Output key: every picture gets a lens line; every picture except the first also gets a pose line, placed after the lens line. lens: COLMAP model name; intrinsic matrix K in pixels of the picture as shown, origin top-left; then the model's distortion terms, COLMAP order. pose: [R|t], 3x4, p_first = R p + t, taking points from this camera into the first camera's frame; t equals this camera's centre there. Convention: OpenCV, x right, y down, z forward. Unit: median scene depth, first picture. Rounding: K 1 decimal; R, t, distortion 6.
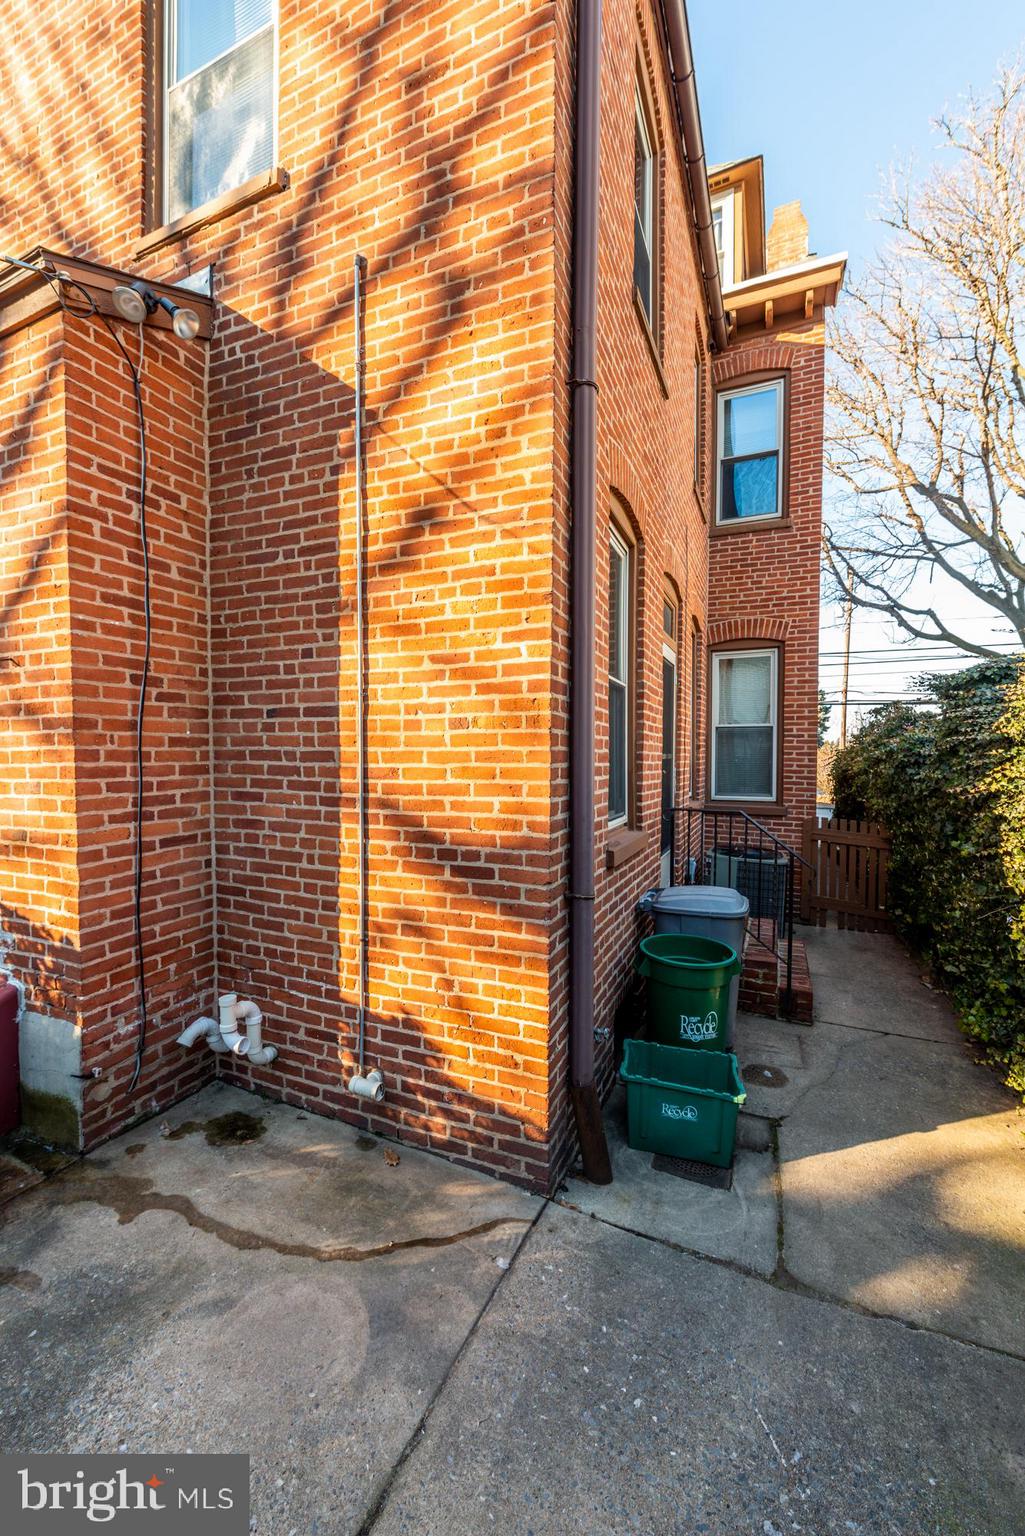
lens RADIAL K [[599.1, 0, 514.9], [0, 599.1, 766.6], [0, 0, 1]] dist [0.008046, -0.002247]
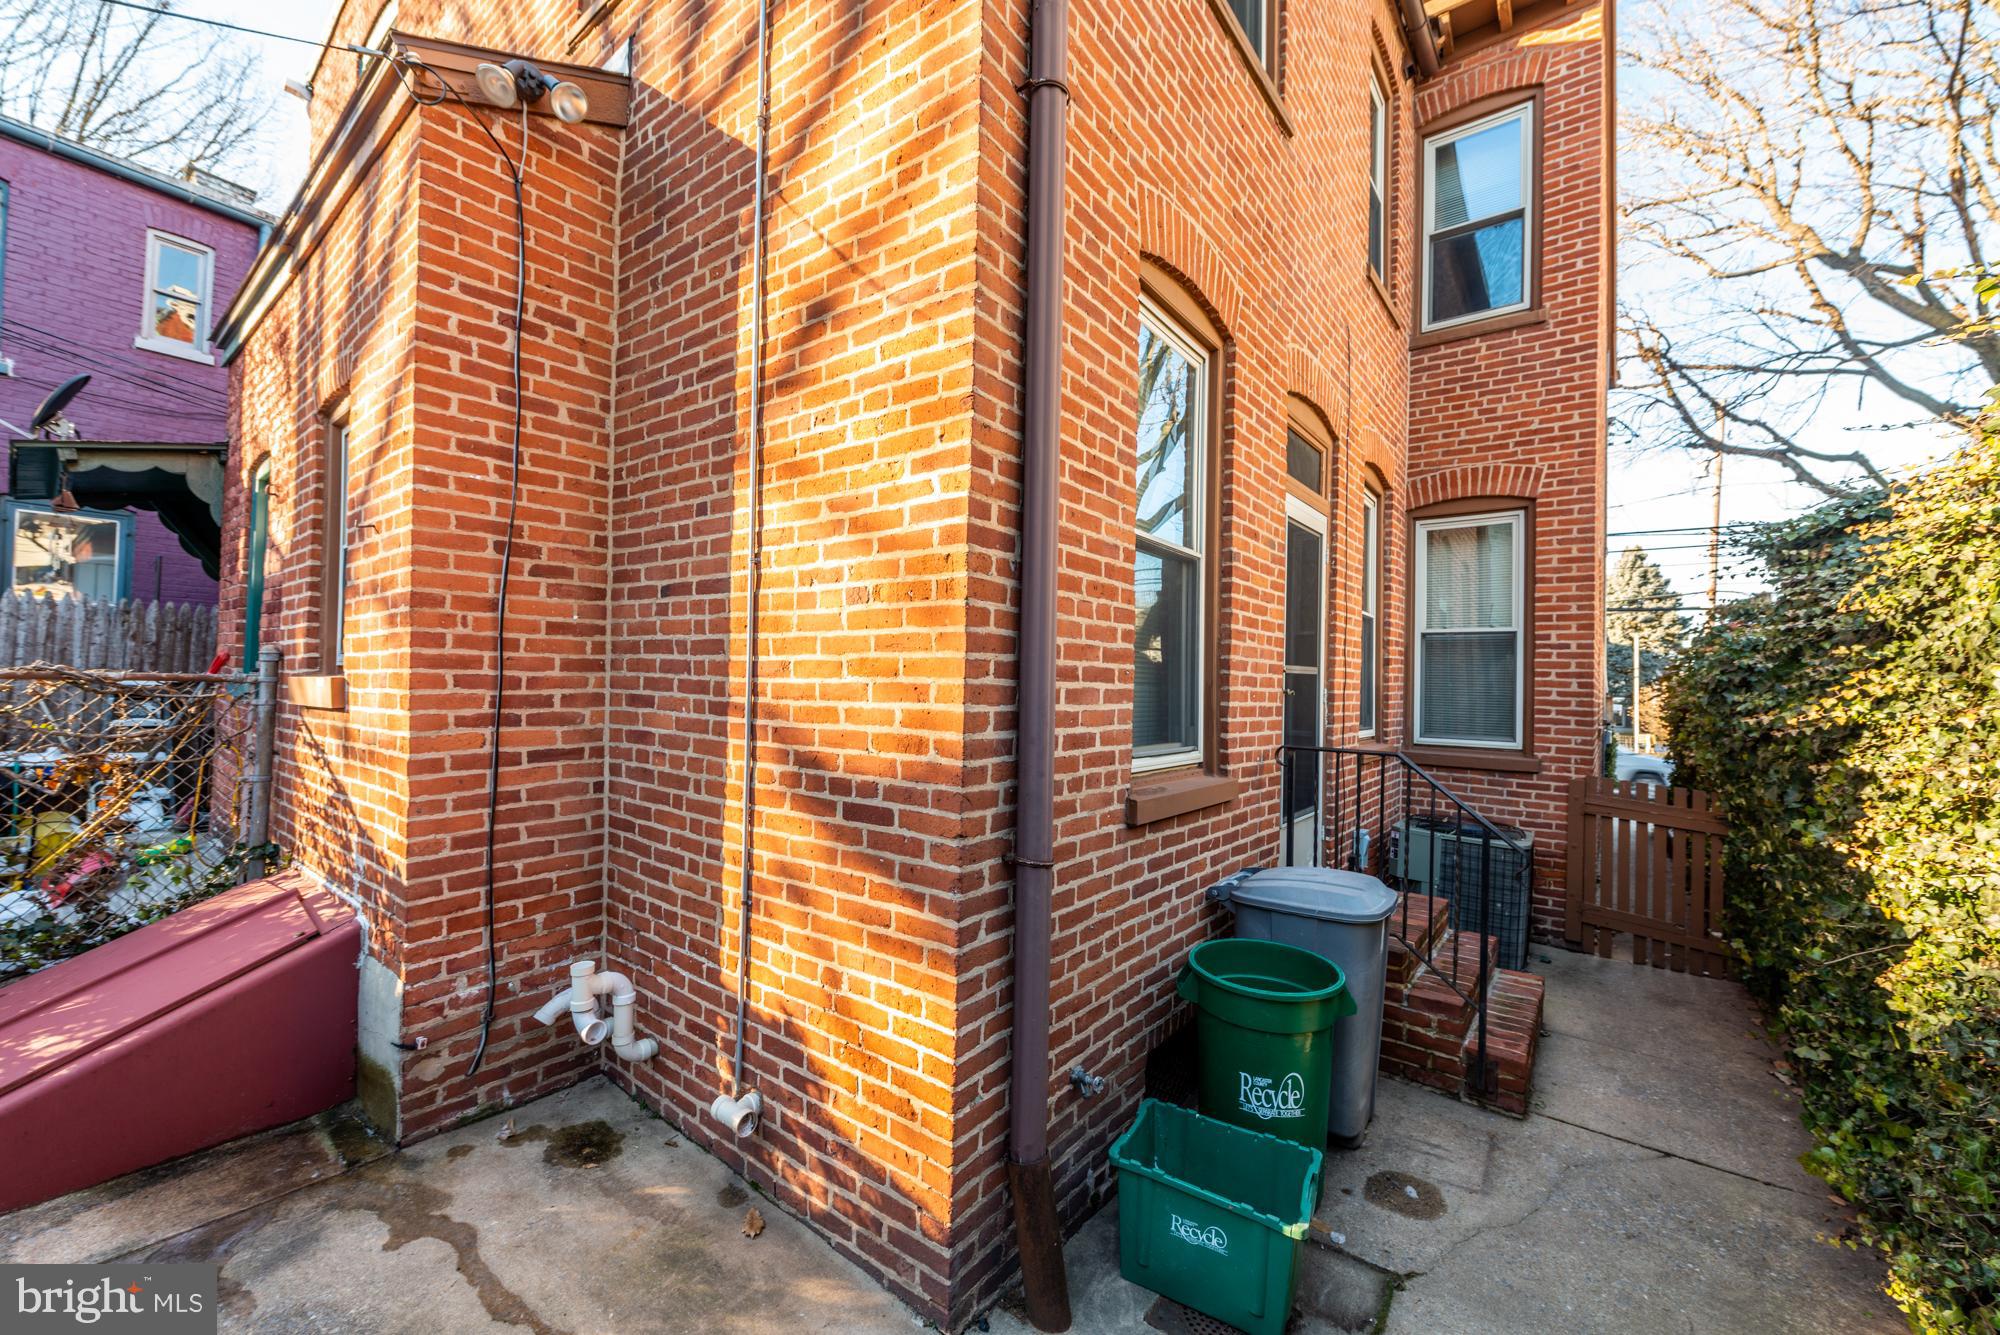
lens RADIAL K [[780.1, 0, 1002.5], [0, 780.1, 665.9], [0, 0, 1]] dist [0.008046, -0.002247]
pose [[0.970319, 0.012416, -0.241511, 0.256485], [-0.022338, 0.999013, -0.038390, 0.035336], [0.240796, 0.042645, 0.969639, 0.154965]]
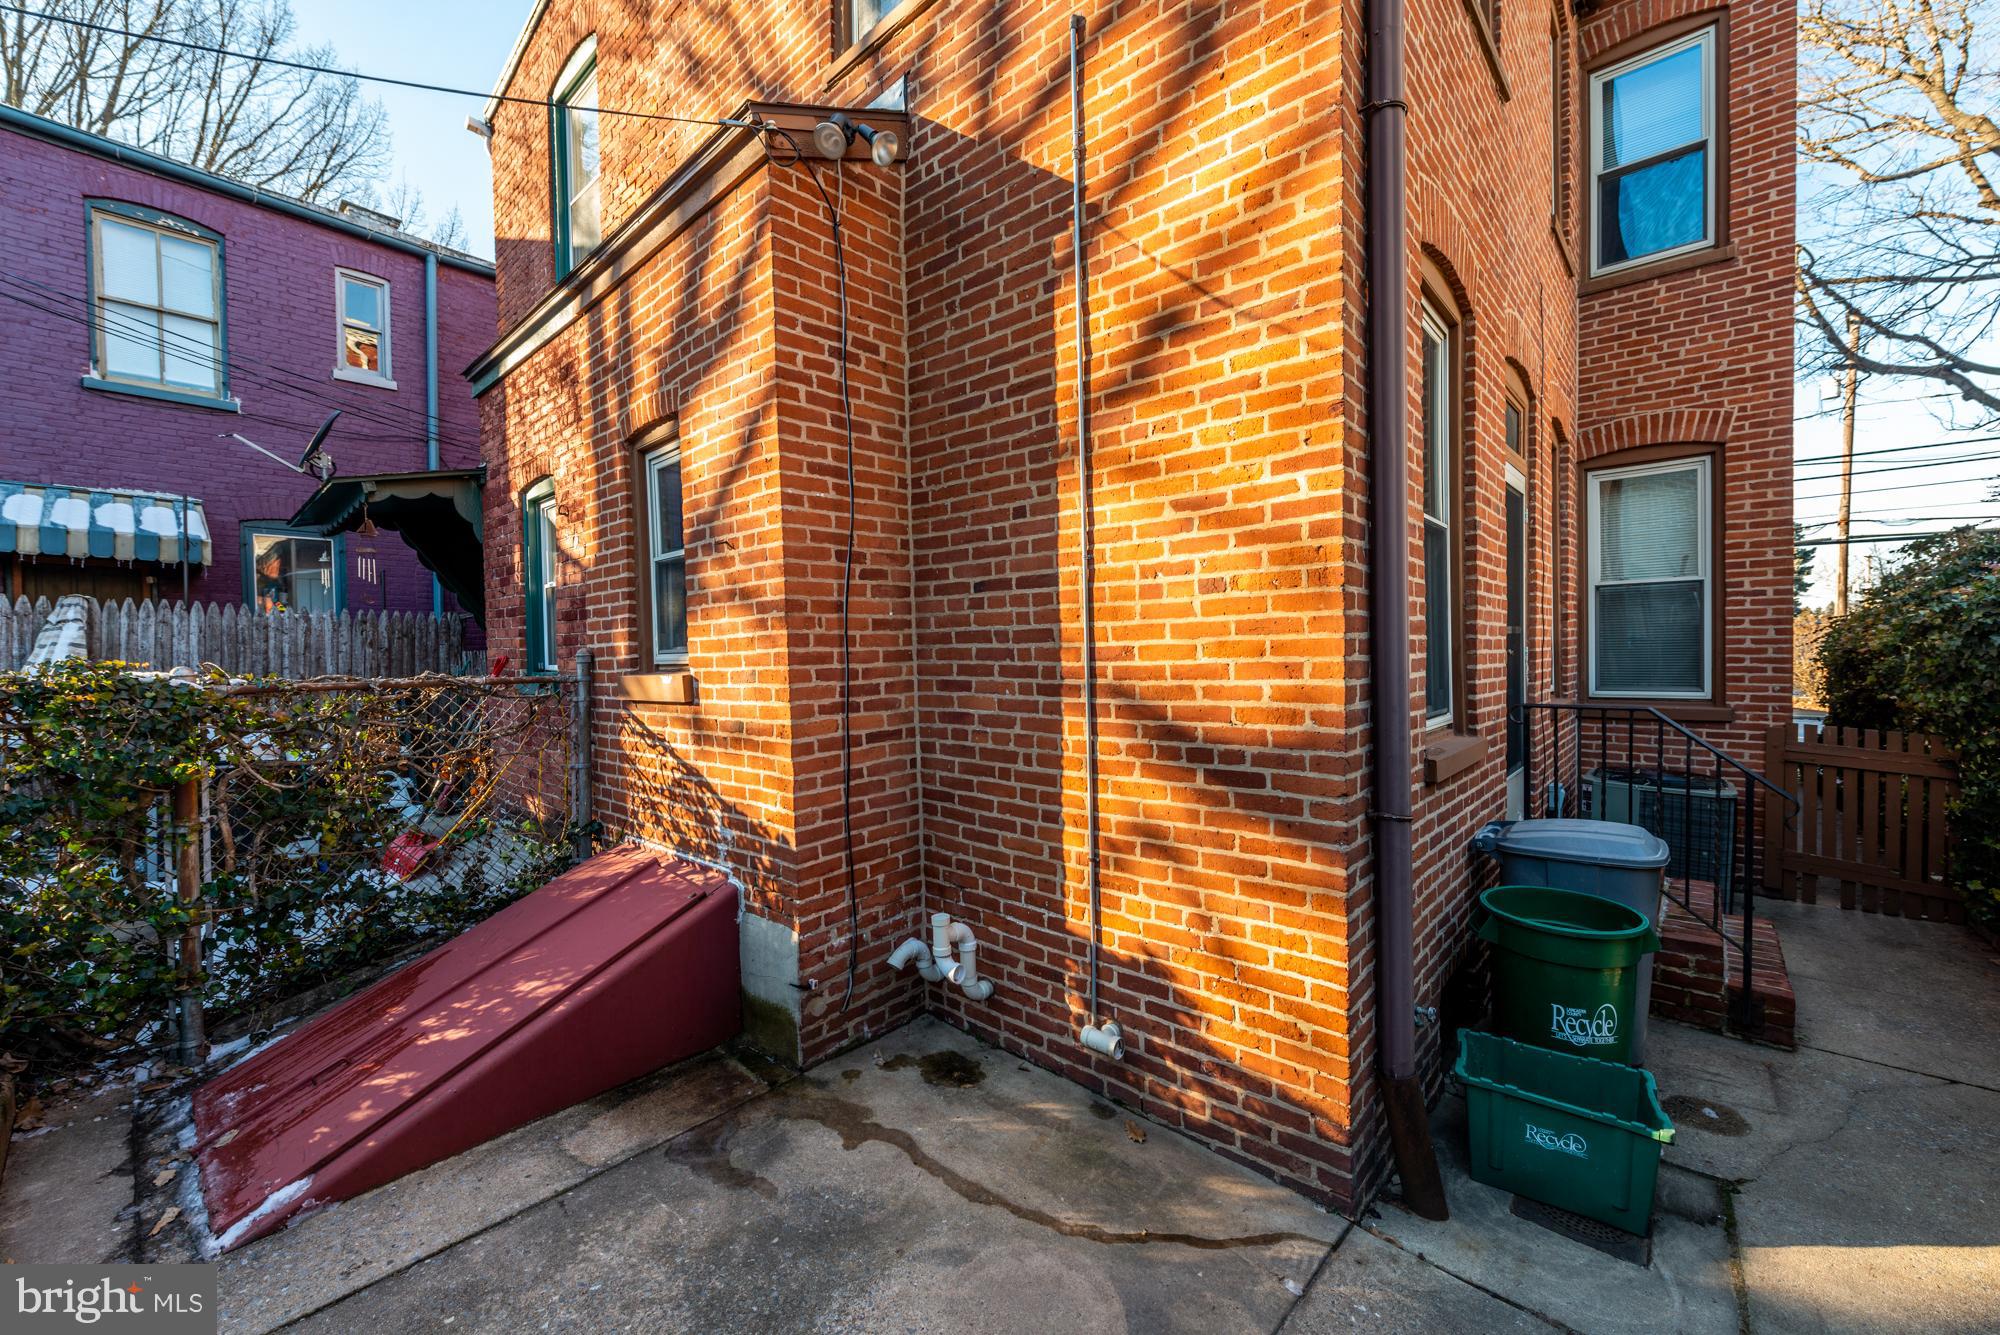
lens RADIAL K [[780.1, 0, 1004.4], [0, 780.1, 665.8], [0, 0, 1]] dist [0.008046, -0.002247]
pose [[0.949909, -0.016499, -0.312090, -0.032735], [0.018061, 0.999835, 0.002114, 0.021529], [0.312003, -0.007645, 0.950050, -0.036785]]
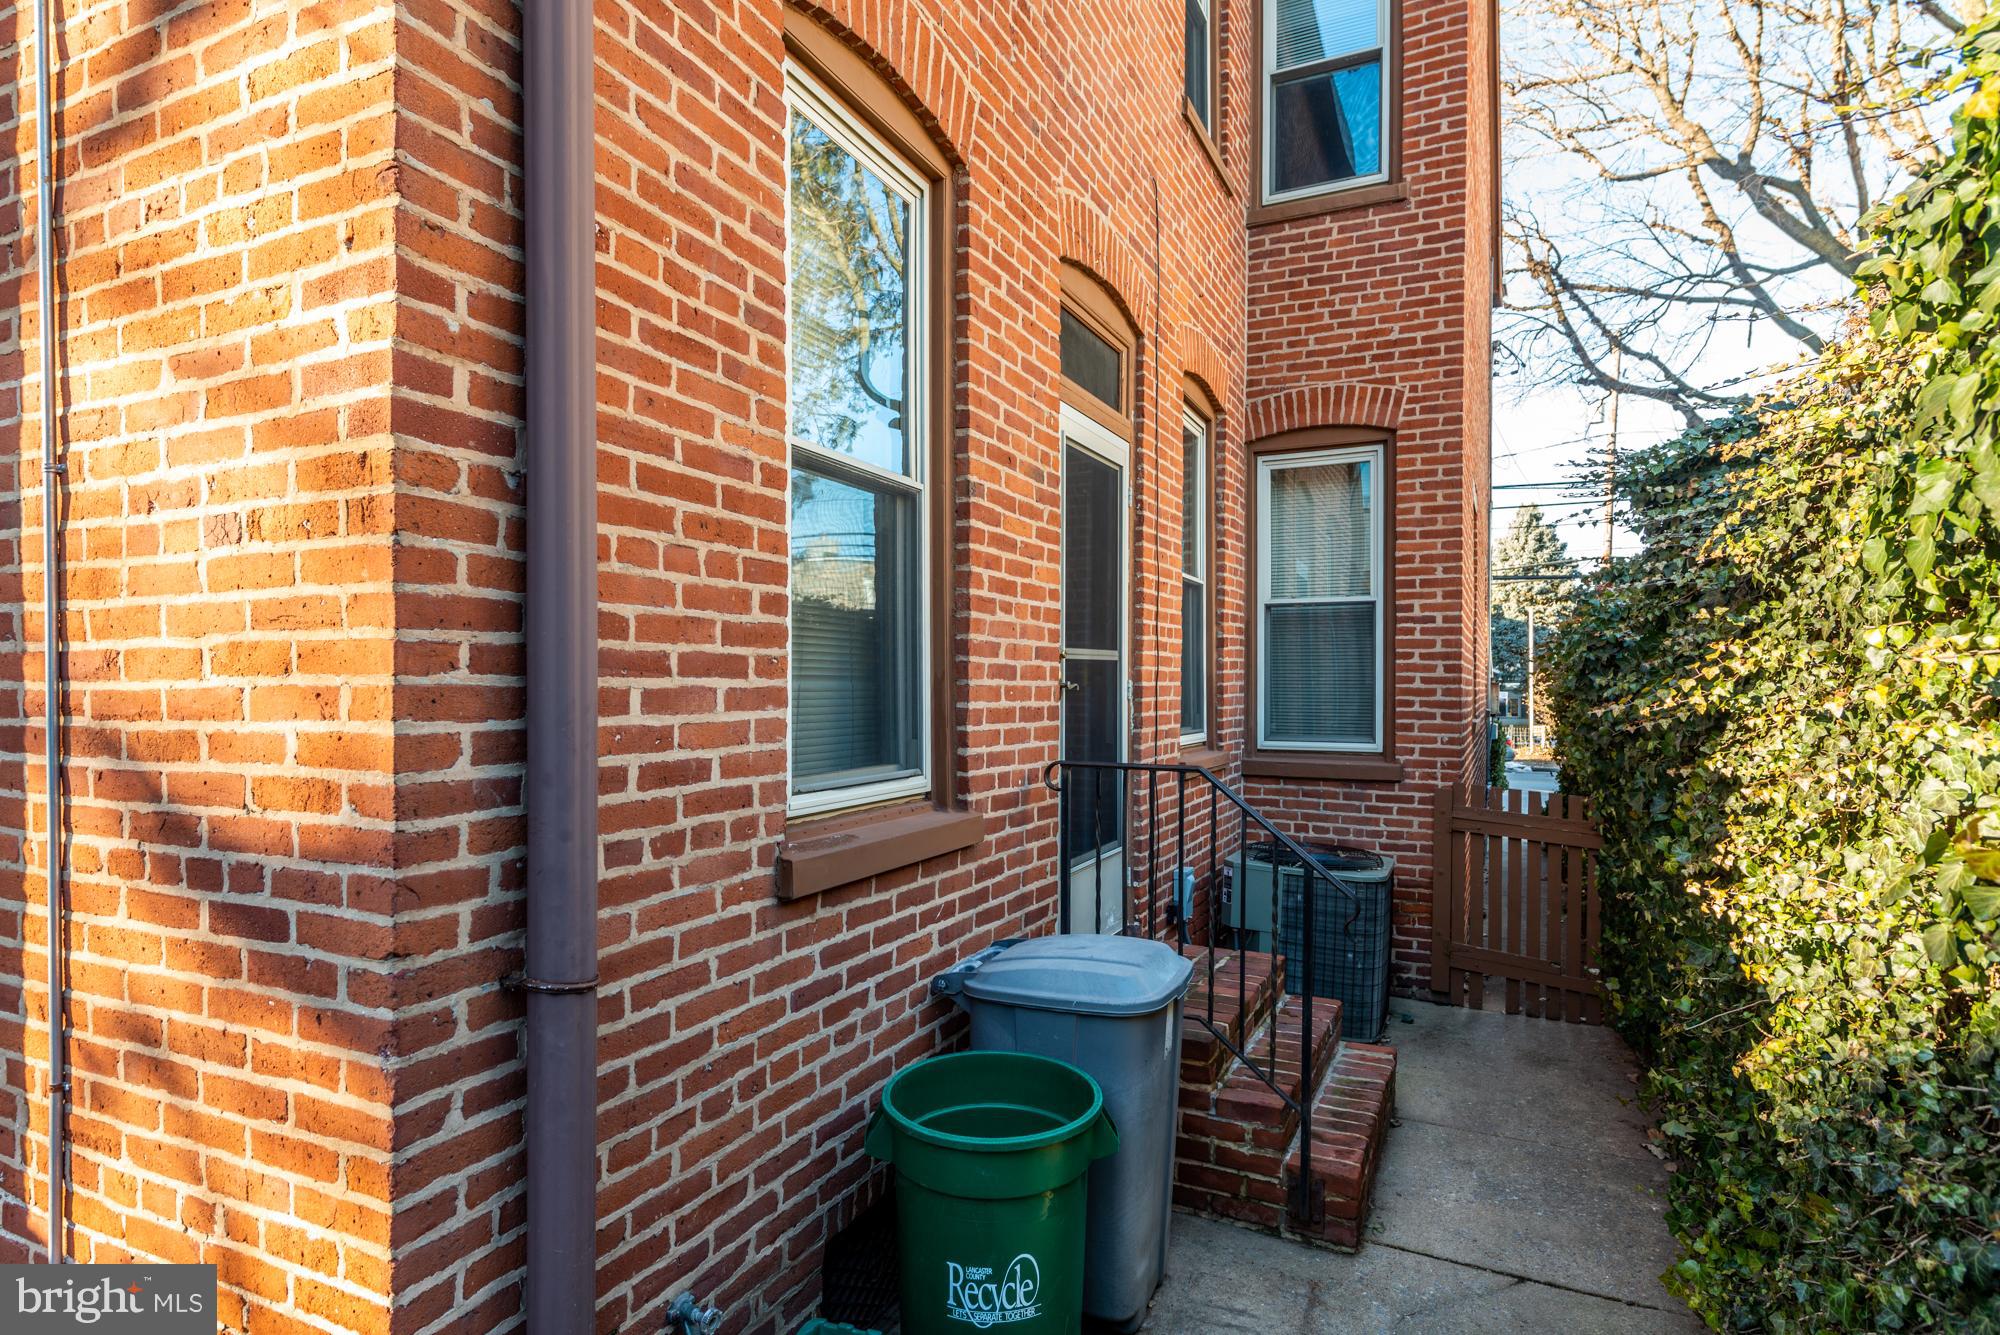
lens RADIAL K [[1044.7, 0, 999.7], [0, 1044.7, 682.2], [0, 0, 1]] dist [0.015819, -0.007319]
pose [[0.999385, -0.002712, -0.034958, 0.380560], [0.002178, 0.999880, -0.015321, 0.032529], [0.034995, 0.015235, 0.999271, 0.312602]]
